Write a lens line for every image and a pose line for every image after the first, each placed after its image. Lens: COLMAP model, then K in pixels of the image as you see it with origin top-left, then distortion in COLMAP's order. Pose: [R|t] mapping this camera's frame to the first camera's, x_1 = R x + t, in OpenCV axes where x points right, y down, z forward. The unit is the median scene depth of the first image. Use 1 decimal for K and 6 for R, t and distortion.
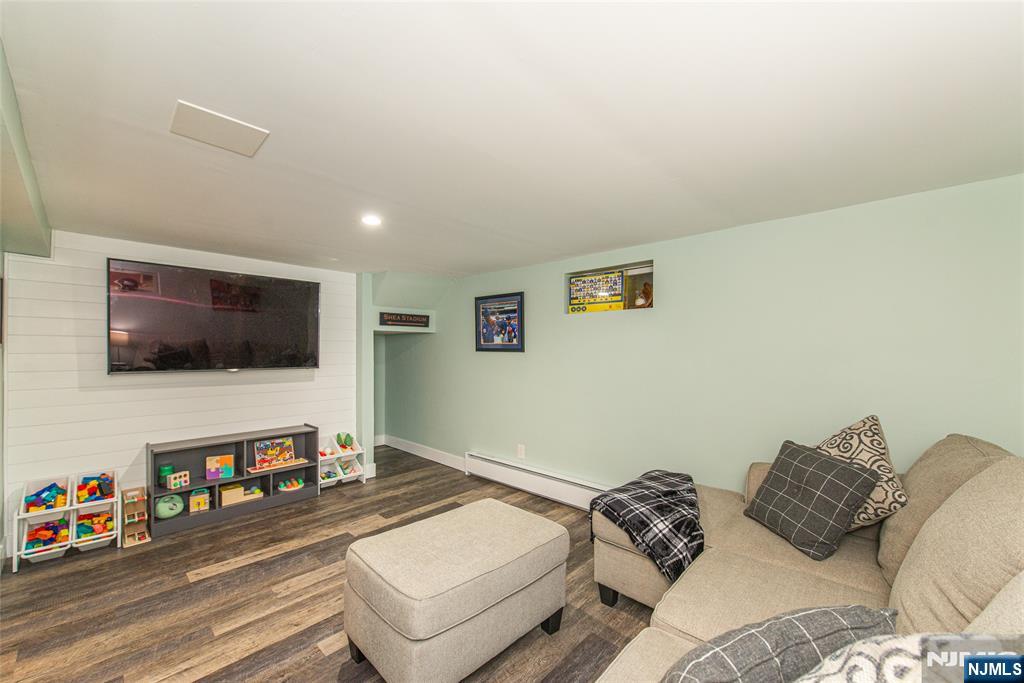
lens RADIAL K [[409.1, 0, 516.3], [0, 409.1, 329.0], [0, 0, 1]] dist [0.000831, -0.000555]
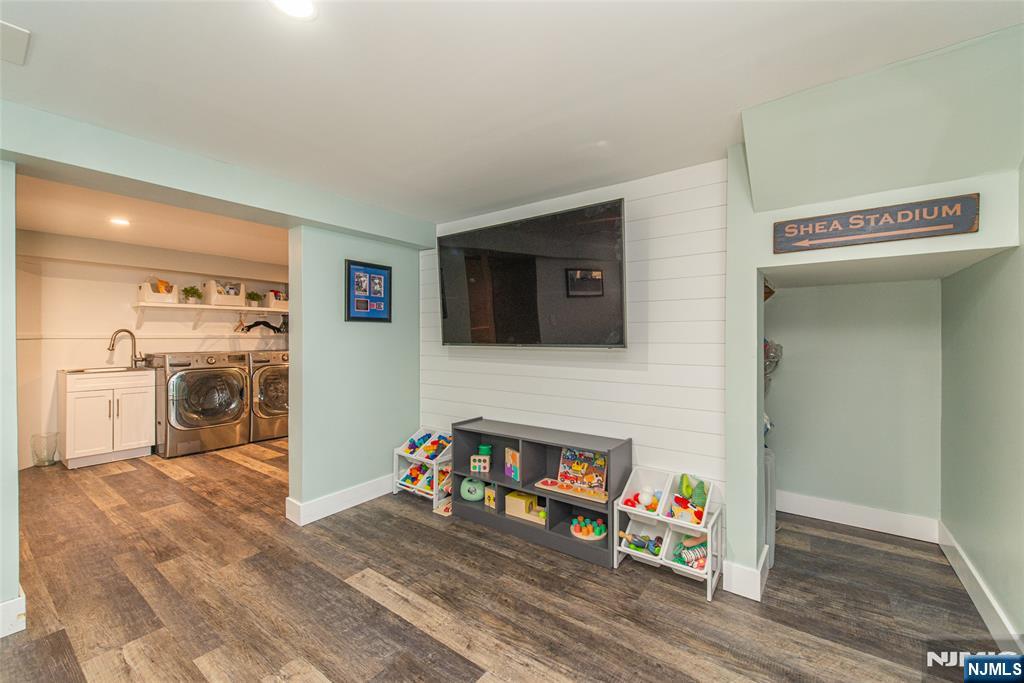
lens RADIAL K [[419.1, 0, 507.9], [0, 419.1, 334.8], [0, 0, 1]] dist [0.002973, 0.000037]
pose [[0.103883, 0.002087, -0.994587, 0.098717], [0.054727, 0.998471, 0.007811, 0.078914], [0.993083, -0.055242, 0.103610, 0.955787]]
